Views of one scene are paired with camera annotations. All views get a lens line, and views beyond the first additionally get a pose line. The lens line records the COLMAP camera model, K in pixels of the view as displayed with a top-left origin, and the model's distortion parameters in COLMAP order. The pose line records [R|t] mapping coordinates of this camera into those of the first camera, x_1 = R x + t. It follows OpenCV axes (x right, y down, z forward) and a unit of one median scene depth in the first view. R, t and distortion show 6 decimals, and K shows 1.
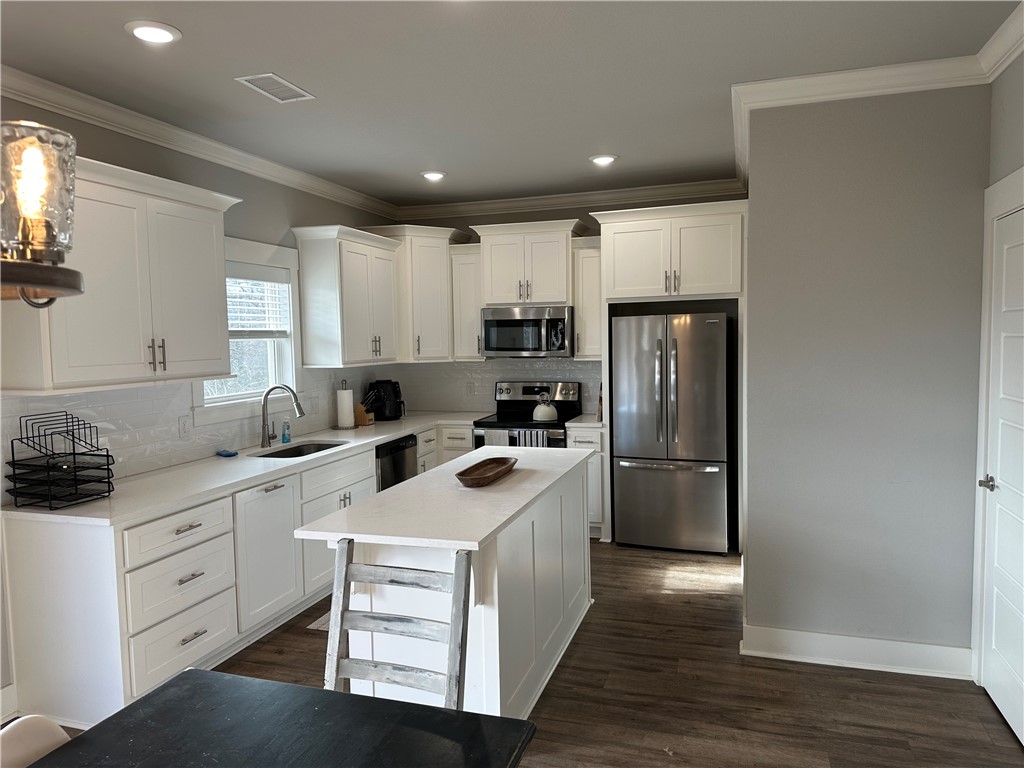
lens RADIAL K [[710.4, 0, 508.9], [0, 710.4, 383.3], [0, 0, 1]] dist [0.006908, -0.000063]
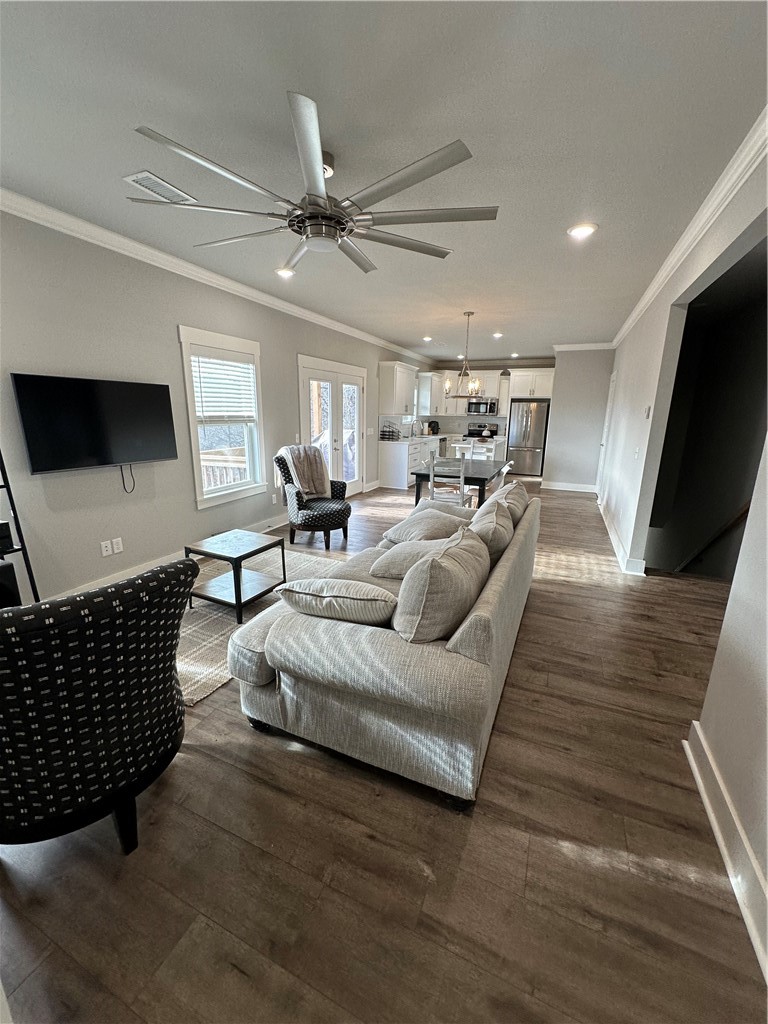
lens RADIAL K [[412.2, 0, 384.2], [0, 412.2, 510.1], [0, 0, 1]] dist [-0.001056, 0.000036]
pose [[0.994601, 0.054869, -0.088080, -0.225742], [-0.039243, 0.984622, 0.170235, 0.086637], [0.096066, -0.165860, 0.981459, -0.920752]]
